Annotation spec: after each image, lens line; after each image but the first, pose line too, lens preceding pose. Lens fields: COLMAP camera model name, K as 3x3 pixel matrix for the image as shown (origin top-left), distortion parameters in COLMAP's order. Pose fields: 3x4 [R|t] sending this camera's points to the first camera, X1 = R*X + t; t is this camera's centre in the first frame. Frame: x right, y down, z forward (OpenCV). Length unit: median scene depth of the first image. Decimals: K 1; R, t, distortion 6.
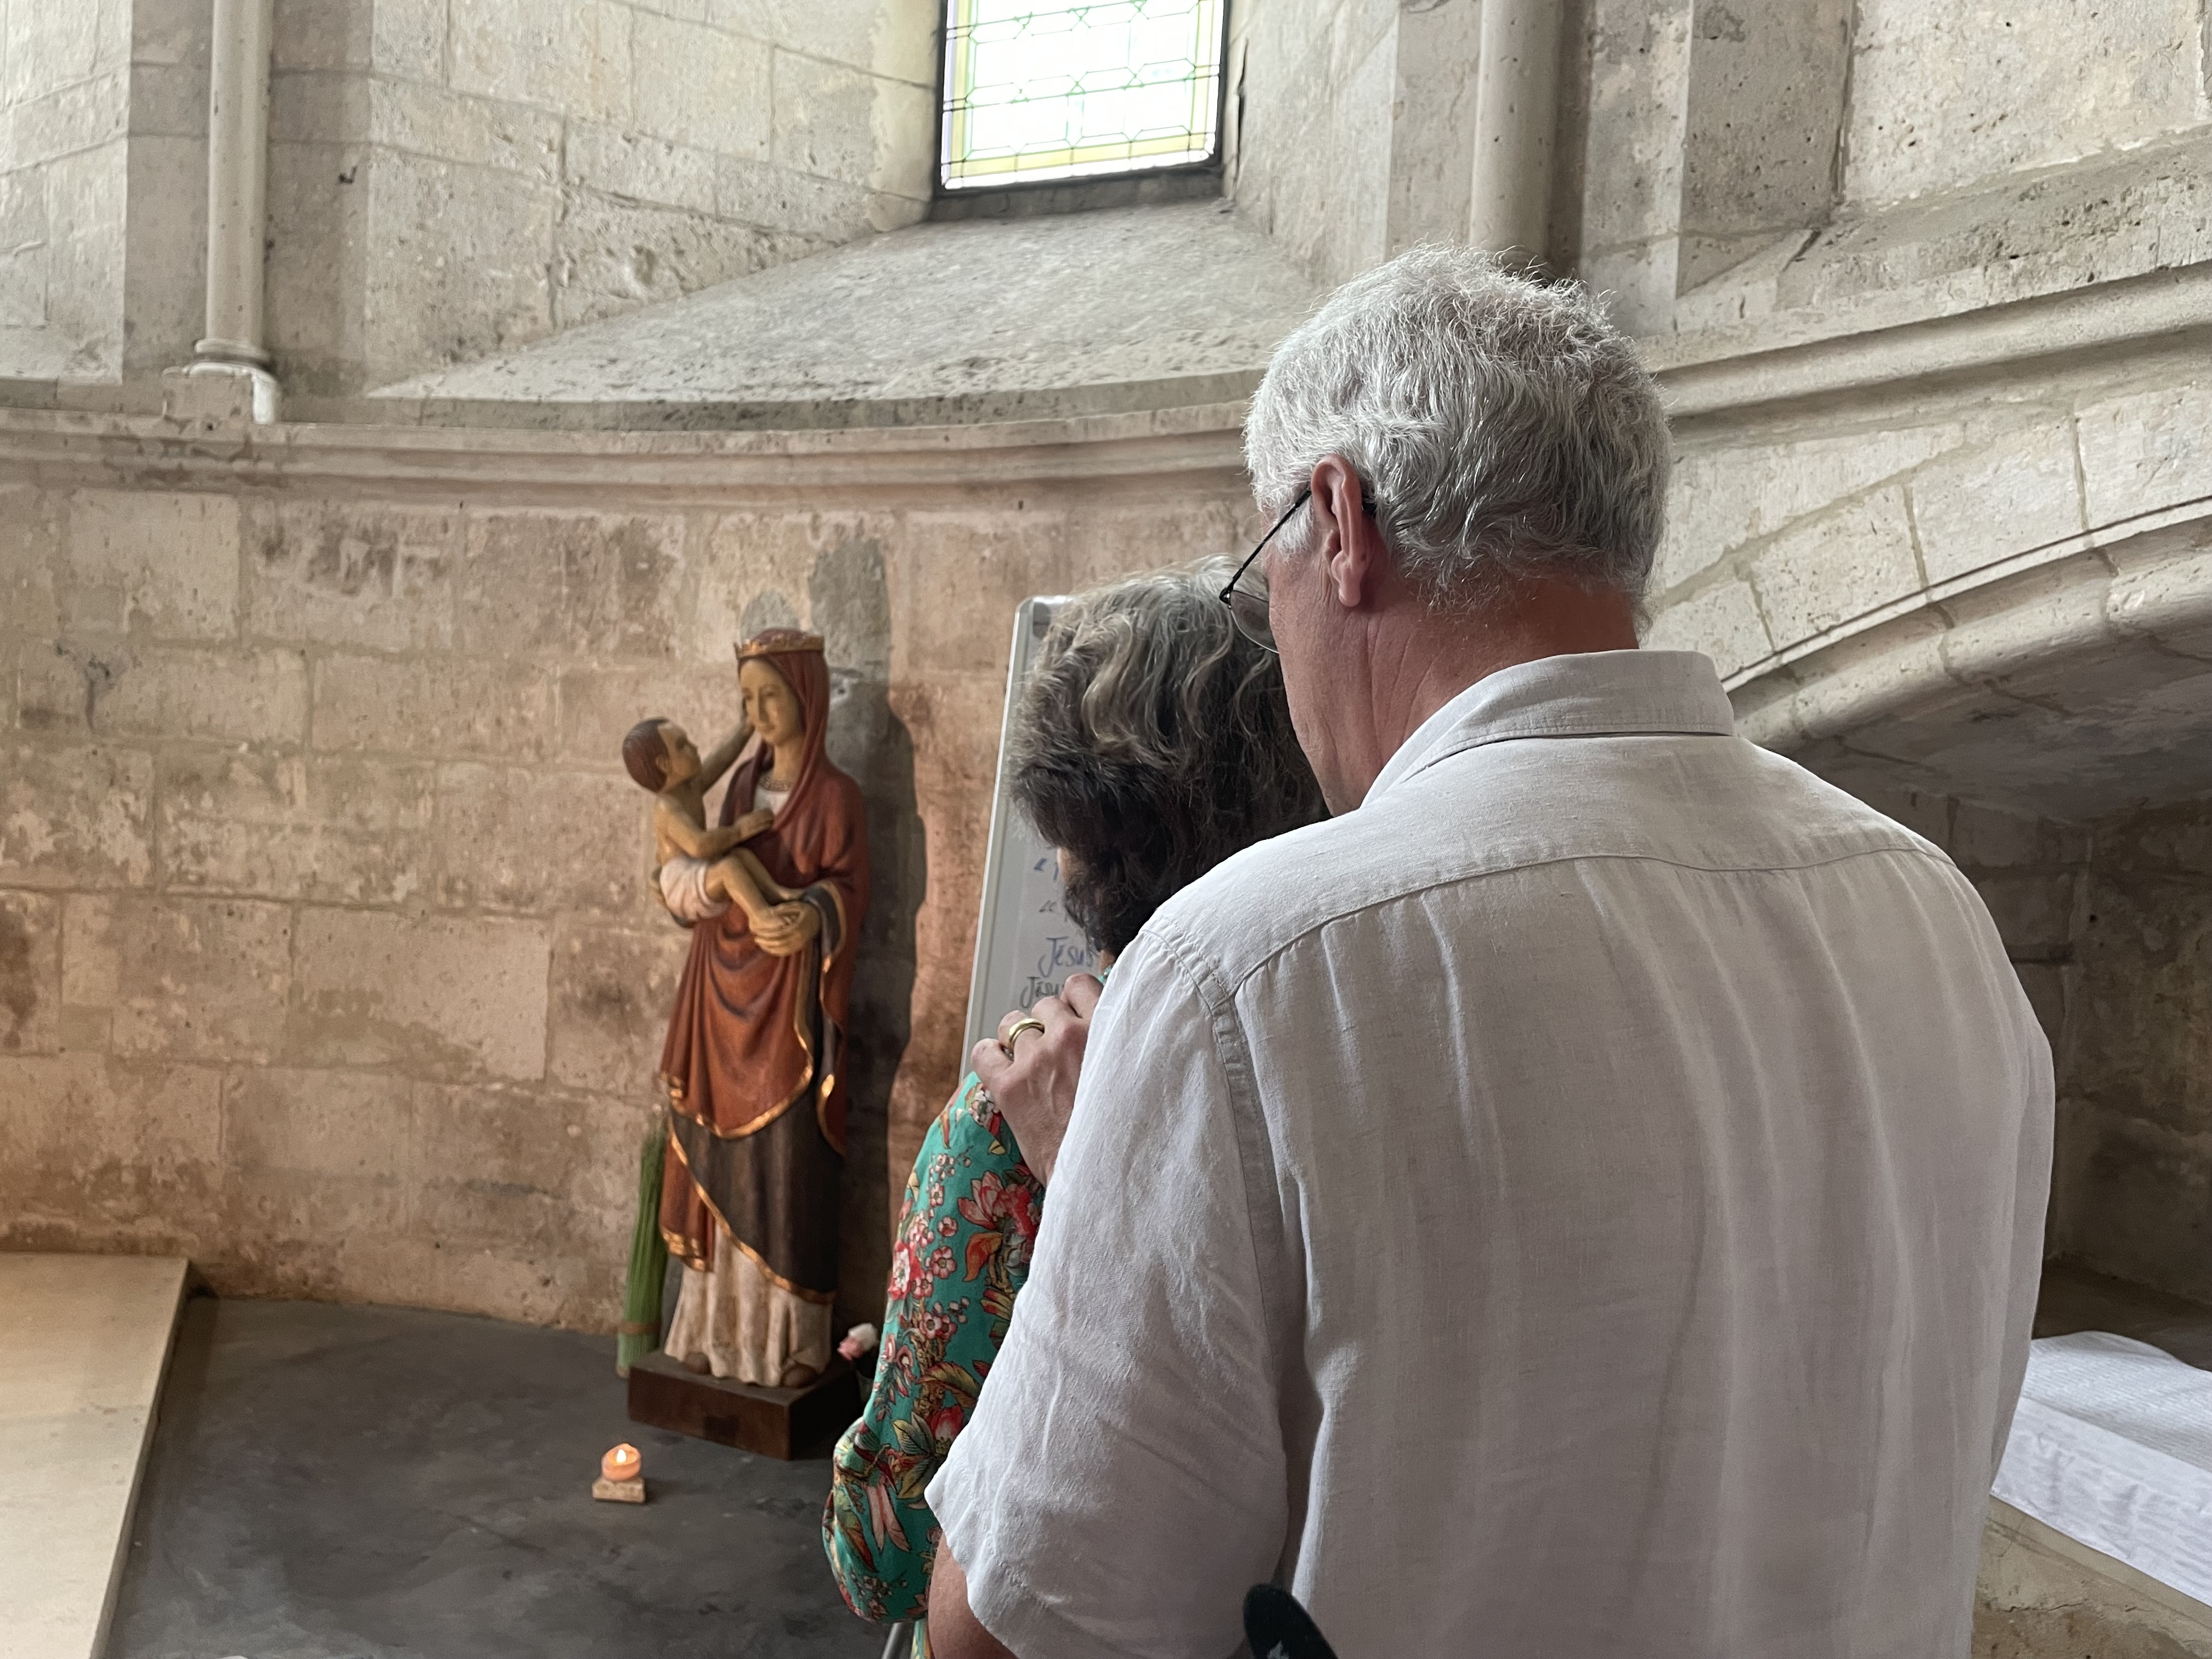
lens RADIAL K [[1675.5, 0, 1088.5], [0, 1675.5, 806.6], [0, 0, 1]] dist [0.087659, -0.115590]
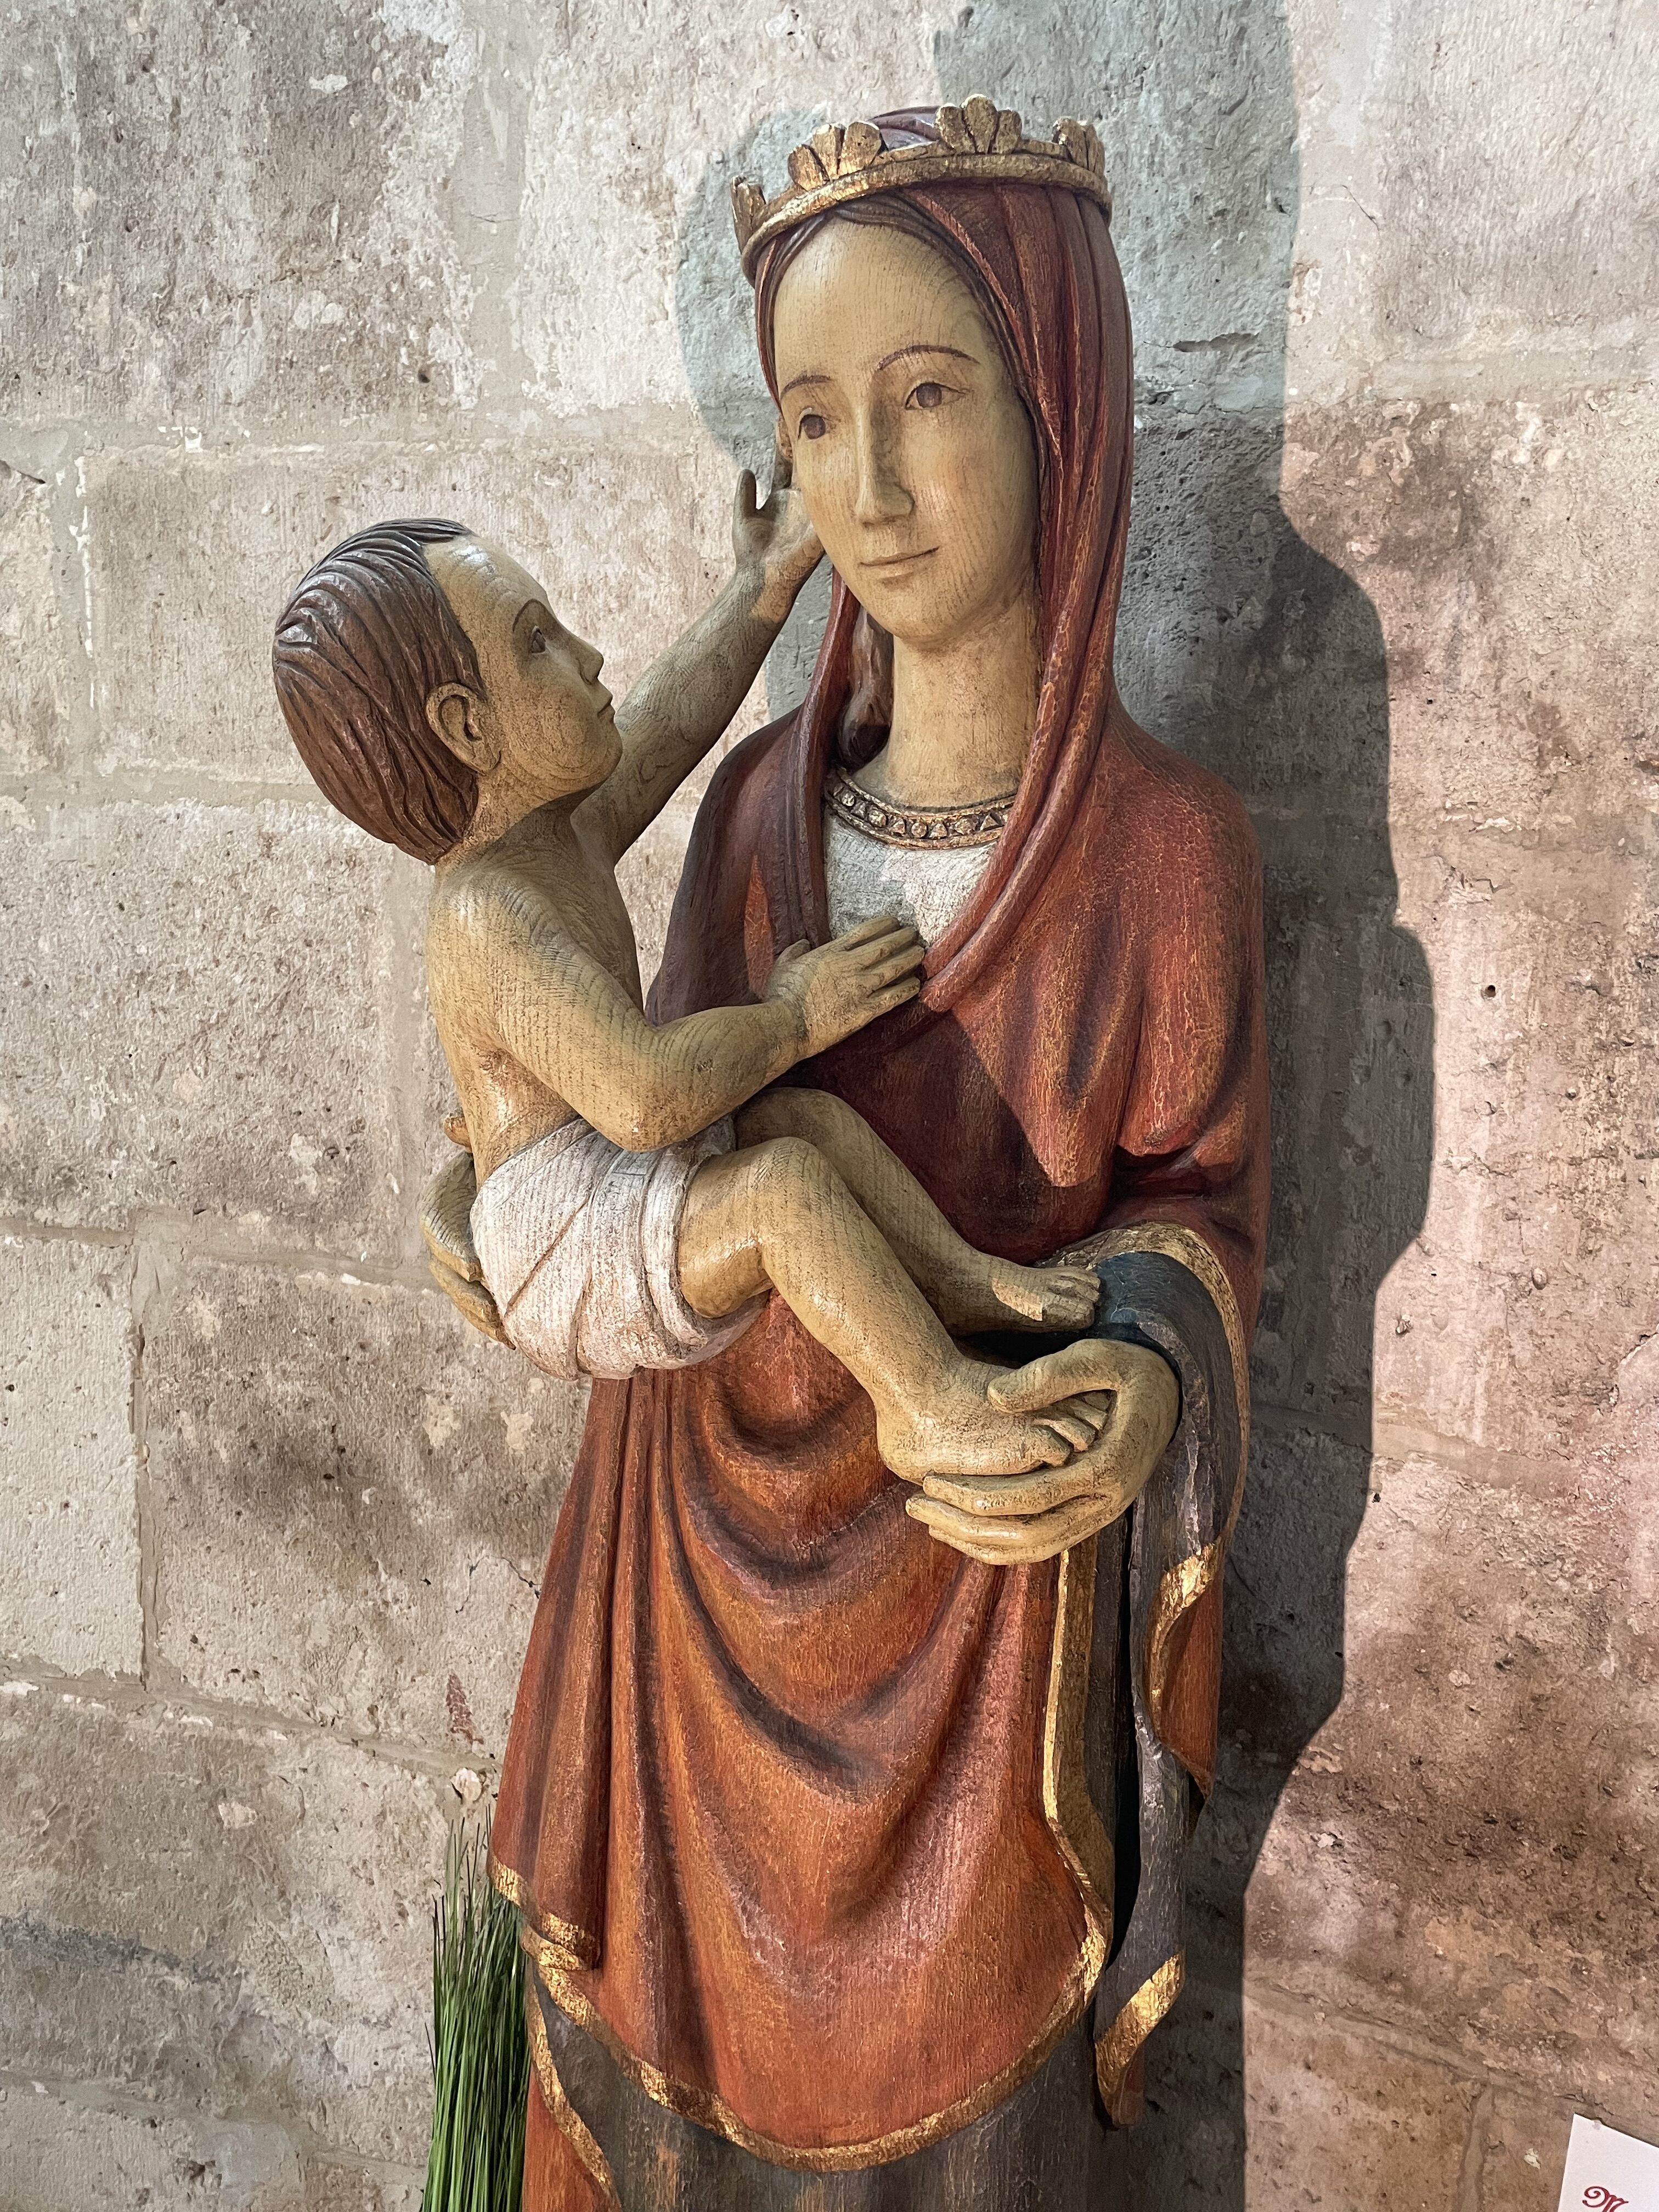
lens RADIAL K [[1675.5, 0, 829.5], [0, 1675.5, 1106.0], [0, 0, 1]] dist [0.087659, -0.115590]
pose [[0.999788, -0.020374, 0.002963, -0.177034], [0.019775, 0.990341, 0.137232, -0.004513], [-0.005730, -0.137145, 0.990534, 0.664999]]
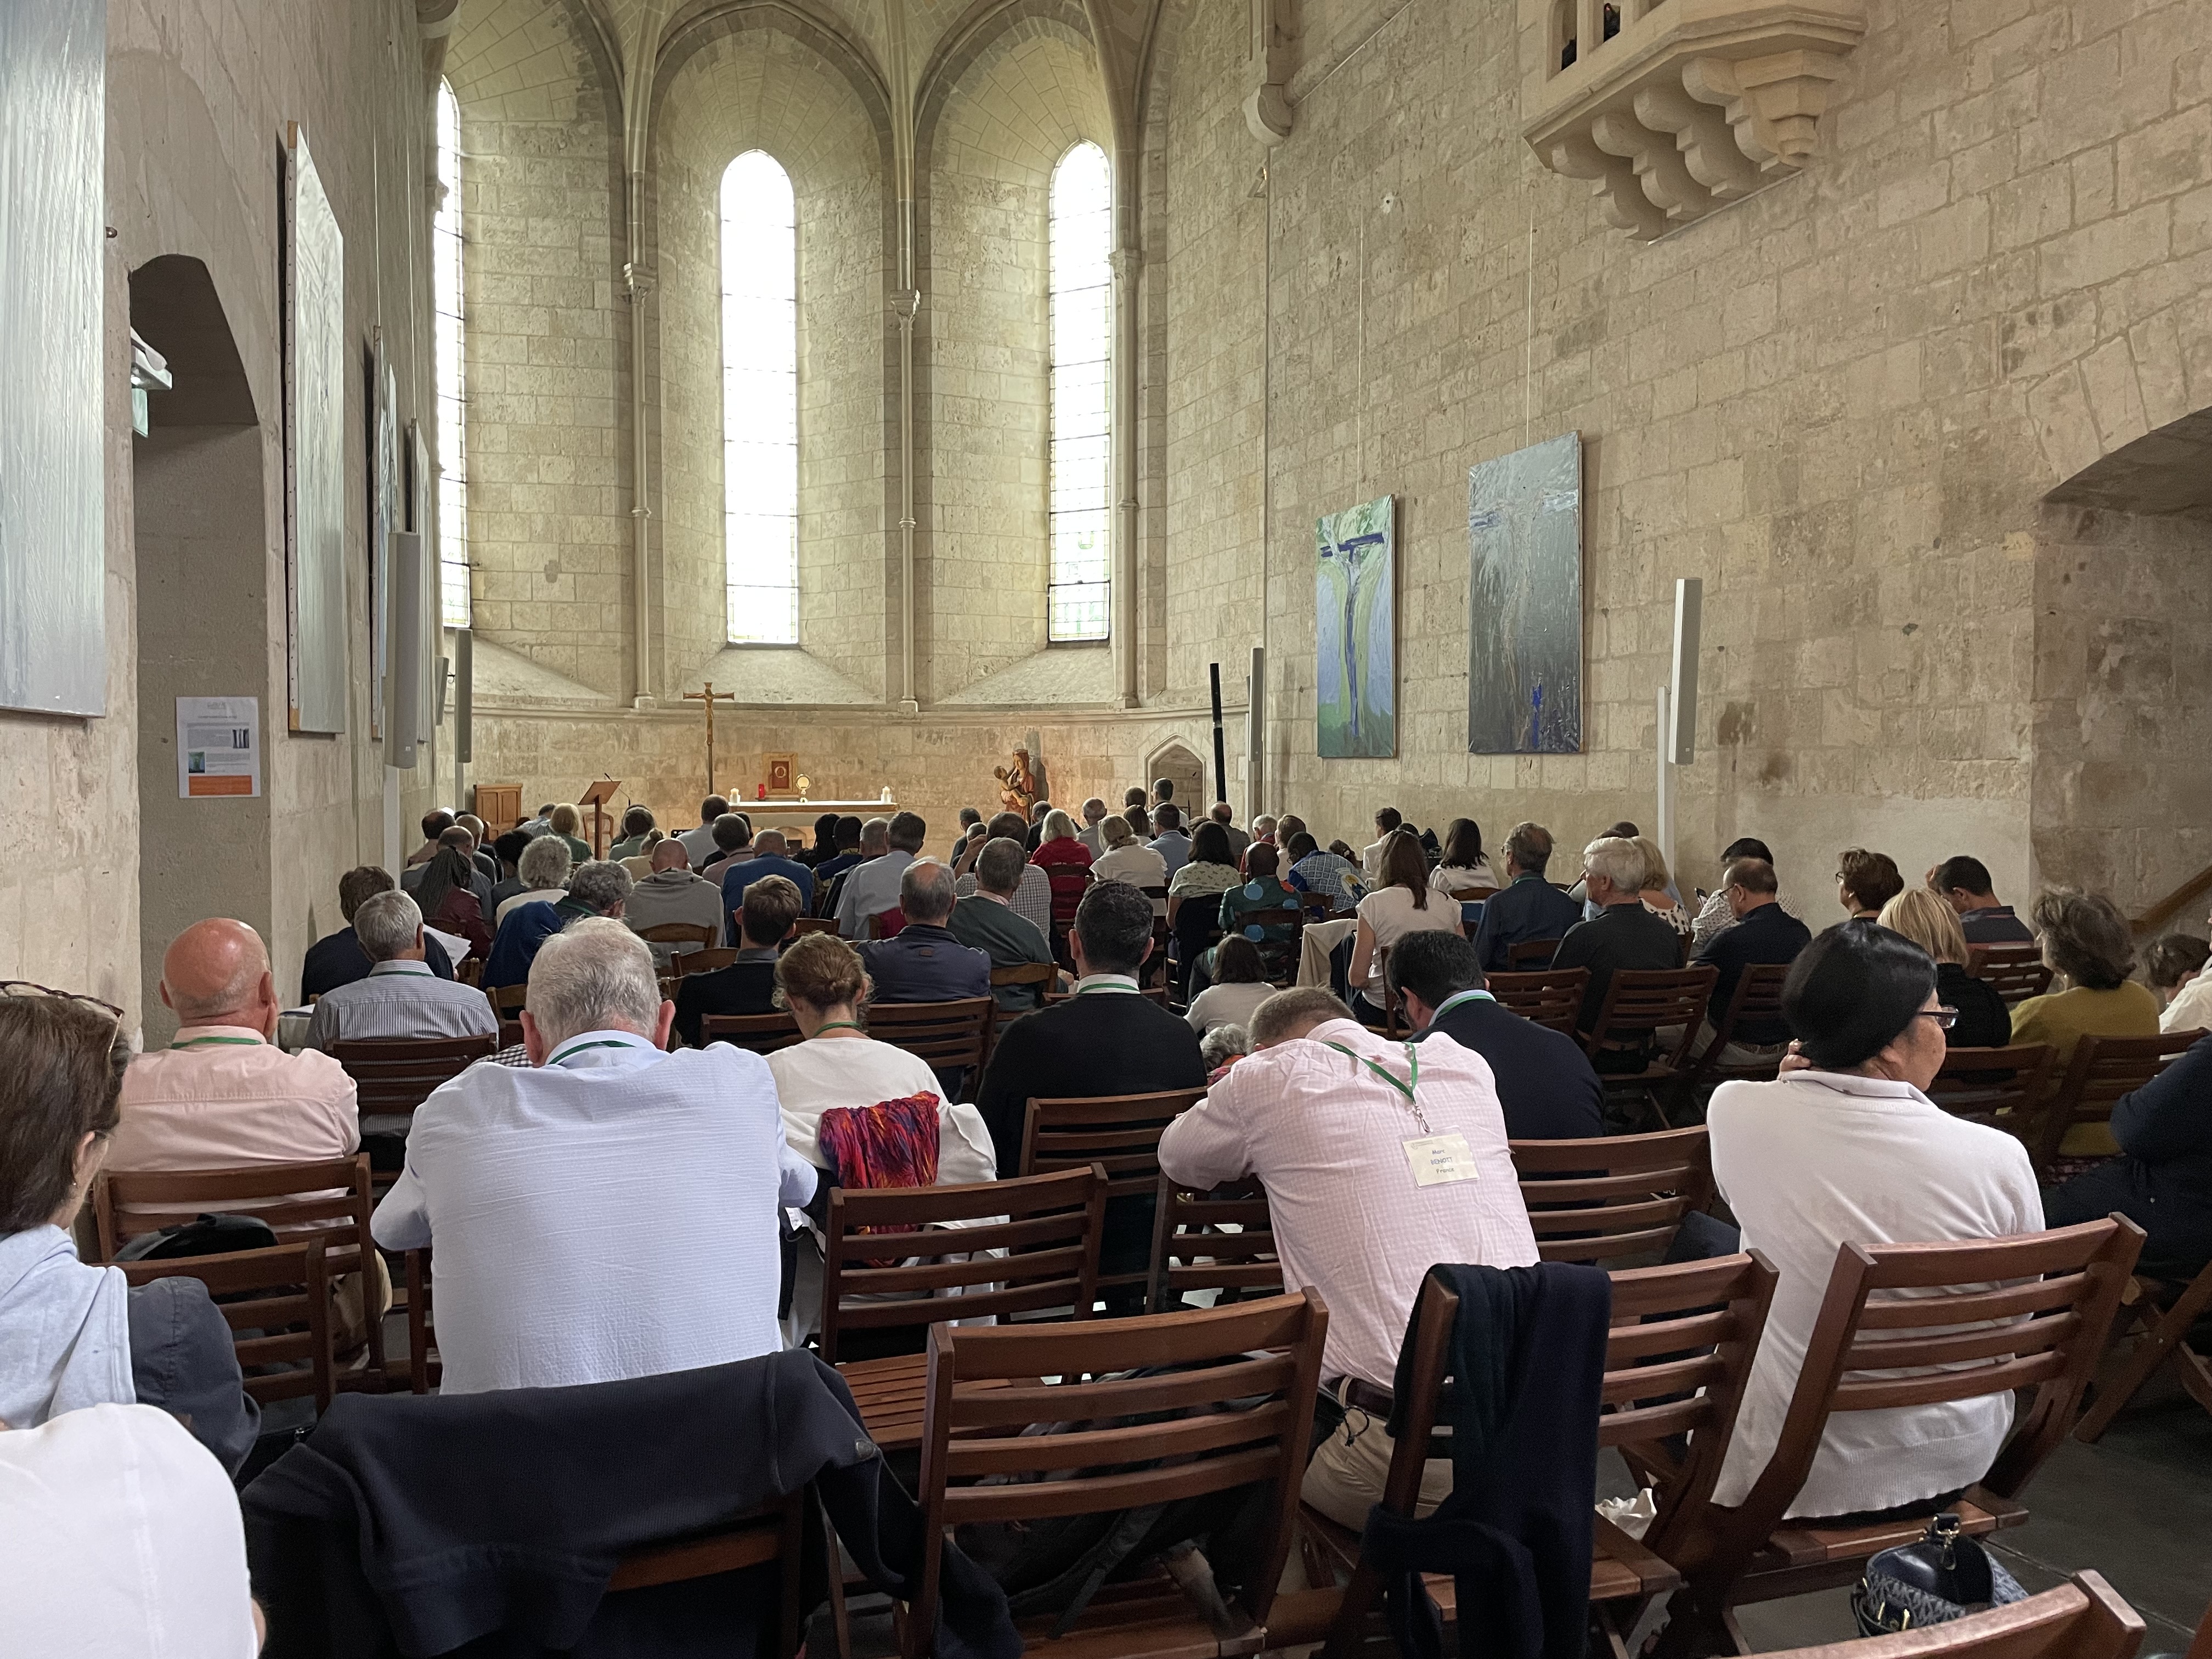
lens RADIAL K [[1675.5, 0, 1088.5], [0, 1675.5, 806.6], [0, 0, 1]] dist [0.087659, -0.115590]
pose [[0.993255, -0.040835, -0.108522, 0.559921], [0.037540, 0.998775, -0.032234, 0.239492], [0.109705, 0.027943, 0.993571, -3.947280]]
